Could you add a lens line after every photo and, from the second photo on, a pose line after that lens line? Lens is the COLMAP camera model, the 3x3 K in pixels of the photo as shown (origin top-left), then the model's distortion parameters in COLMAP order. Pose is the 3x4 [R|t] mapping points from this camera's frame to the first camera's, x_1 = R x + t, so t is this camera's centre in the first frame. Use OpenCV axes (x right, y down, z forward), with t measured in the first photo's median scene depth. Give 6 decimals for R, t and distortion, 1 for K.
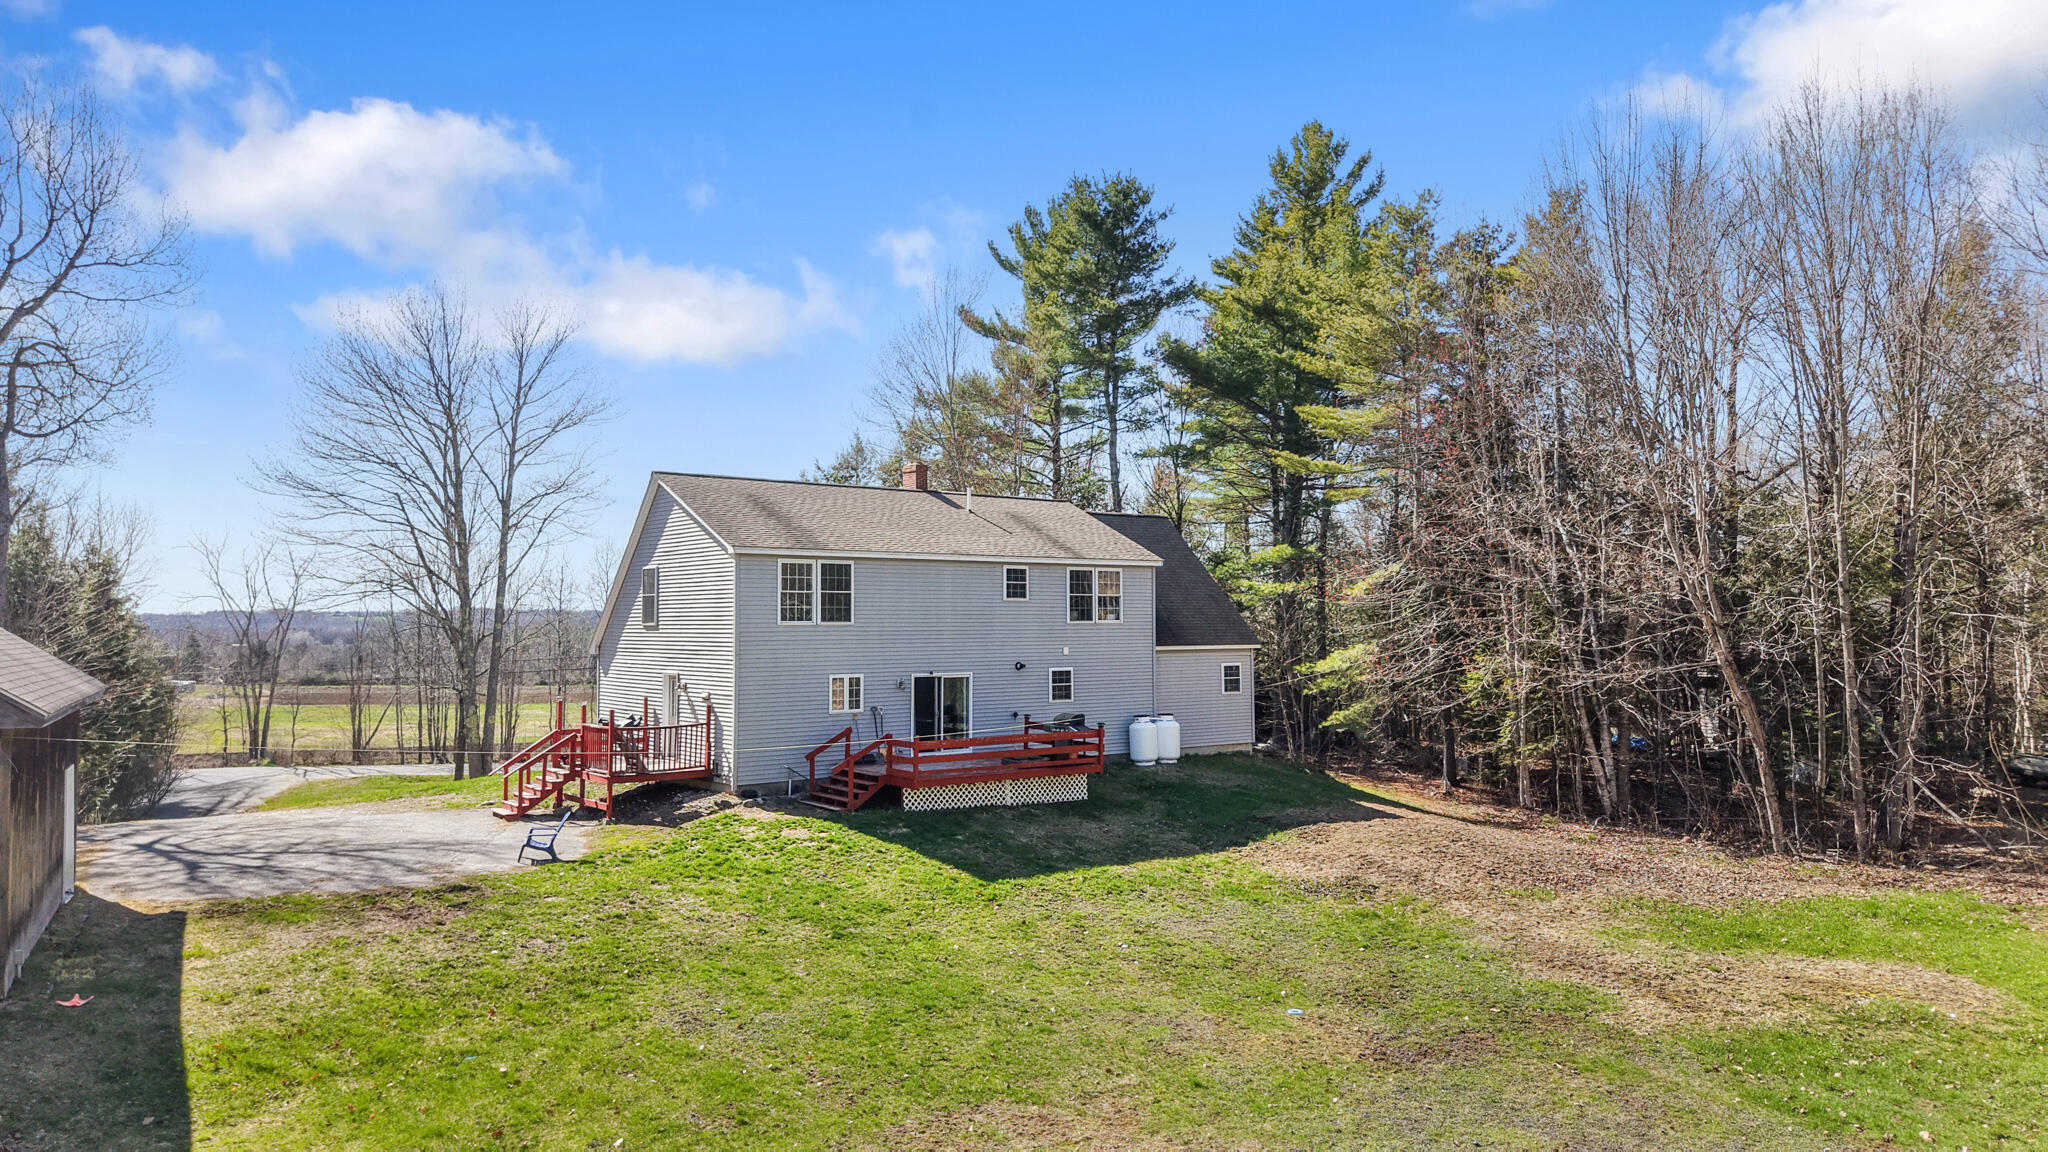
lens RADIAL K [[1410.5, 0, 1024.0], [0, 1410.5, 576.0], [0, 0, 1]] dist [0.004600, -0.000619]
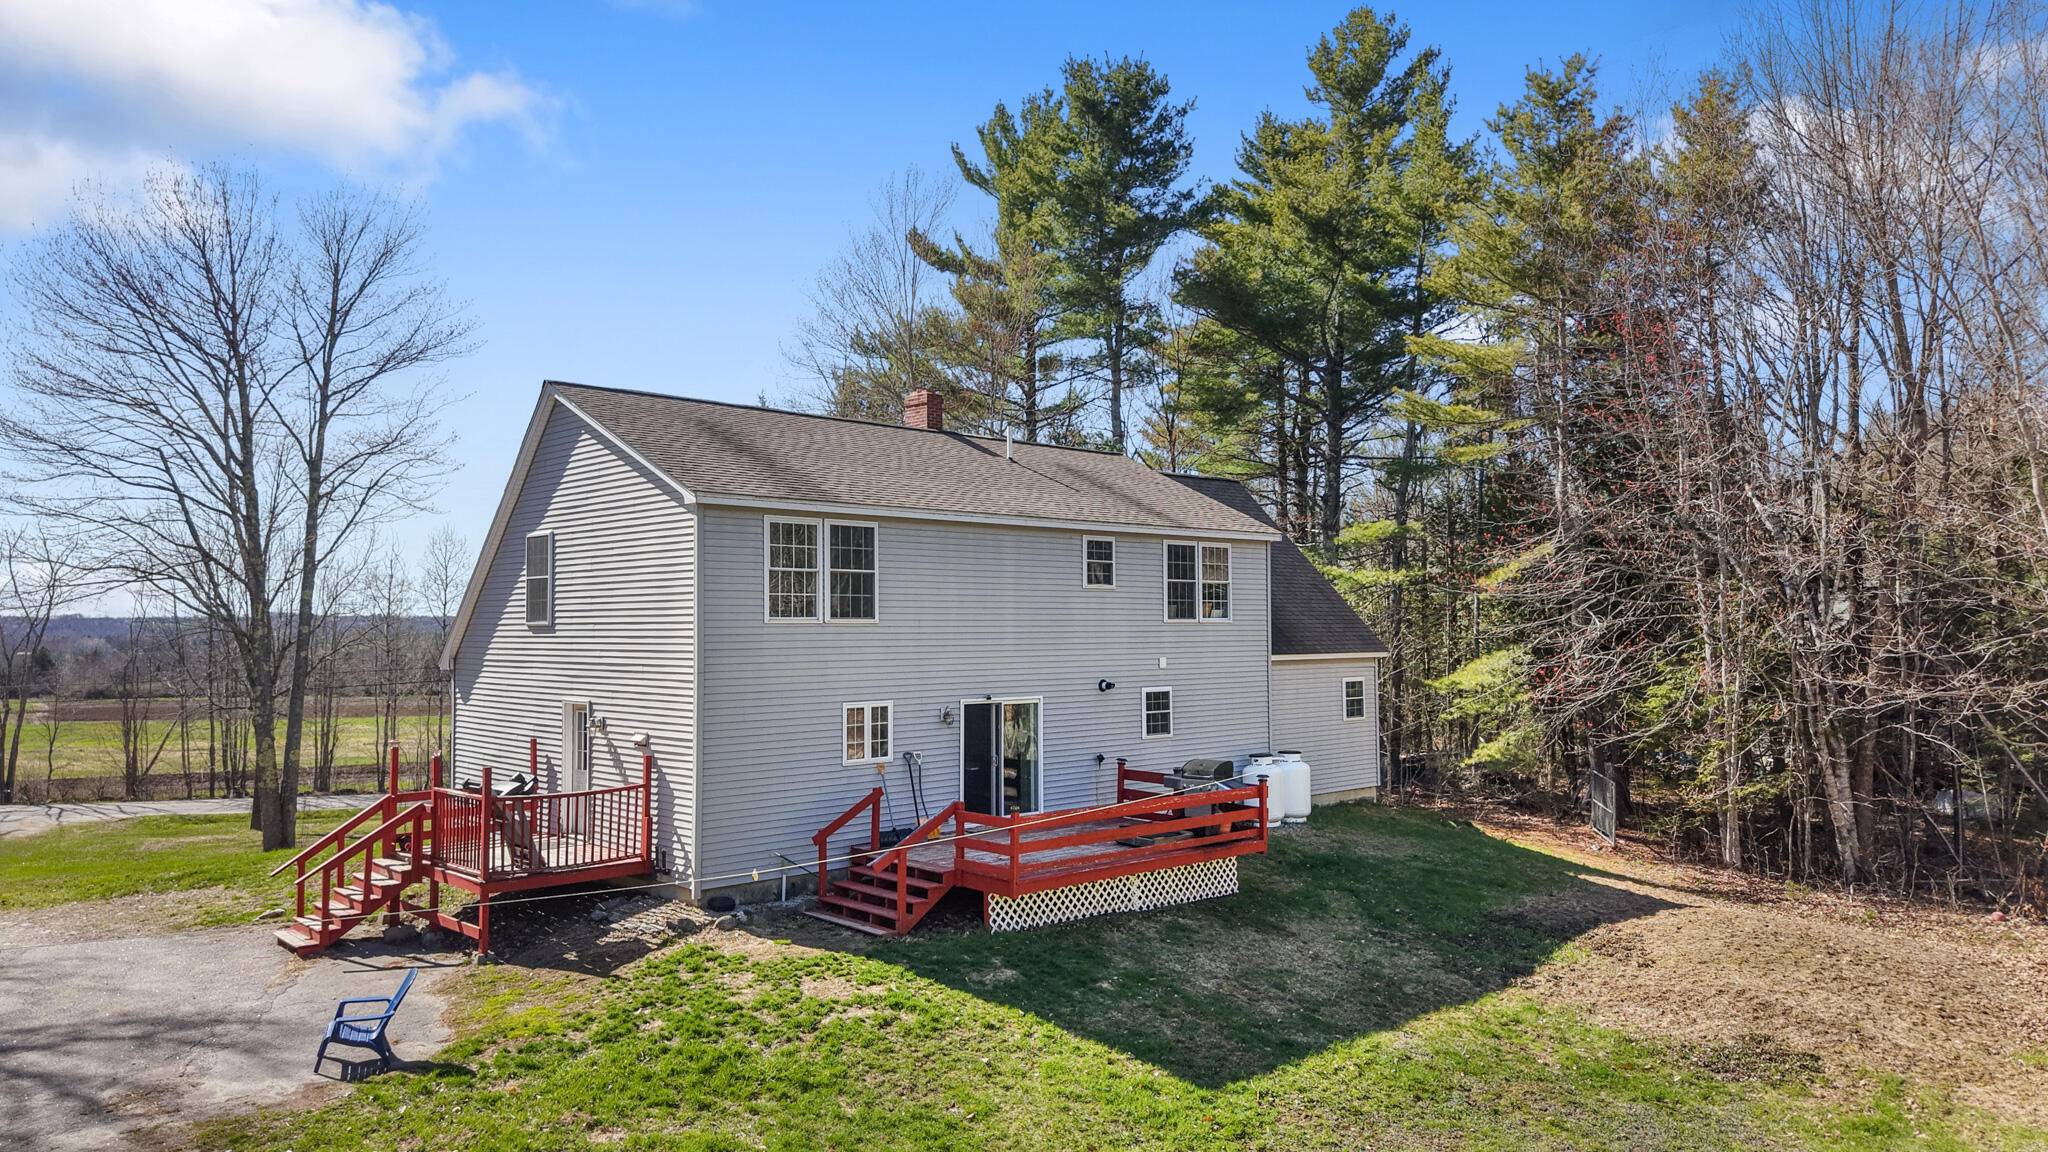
lens RADIAL K [[1409.4, 0, 1021.5], [0, 1409.4, 591.3], [0, 0, 1]] dist [-0.004028, 0.002145]
pose [[0.994395, 0.002075, 0.105711, -0.105389], [-0.002745, 0.999977, 0.006189, 0.013696], [-0.105695, -0.006445, 0.994378, 0.312365]]
